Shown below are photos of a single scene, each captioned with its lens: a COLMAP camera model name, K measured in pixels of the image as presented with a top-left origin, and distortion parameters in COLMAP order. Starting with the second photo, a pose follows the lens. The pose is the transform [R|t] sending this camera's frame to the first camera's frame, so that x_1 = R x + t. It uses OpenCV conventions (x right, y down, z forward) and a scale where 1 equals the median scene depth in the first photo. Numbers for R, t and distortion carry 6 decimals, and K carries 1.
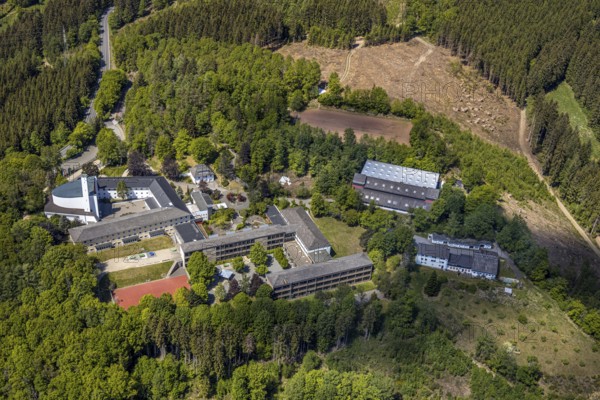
lens RADIAL K [[511.5, 0, 300.0], [0, 511.5, 200.0], [0, 0, 1]] dist [0.003885, 0.000074]
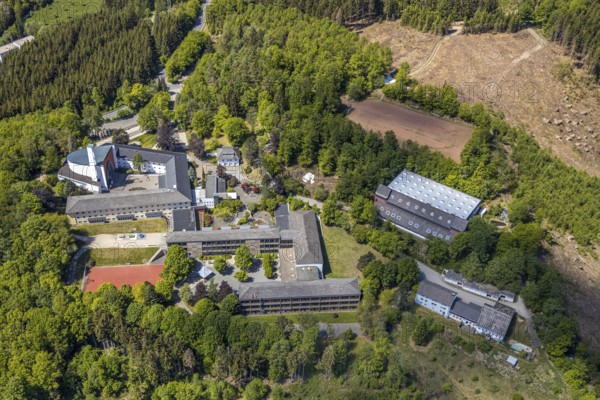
lens RADIAL K [[511.5, 0, 300.0], [0, 511.5, 200.0], [0, 0, 1]] dist [0.003885, 0.000074]
pose [[0.964347, 0.171304, -0.201717, 0.167454], [-0.158388, 0.984240, 0.078641, -0.077674], [0.212010, -0.043888, 0.976282, 0.103484]]
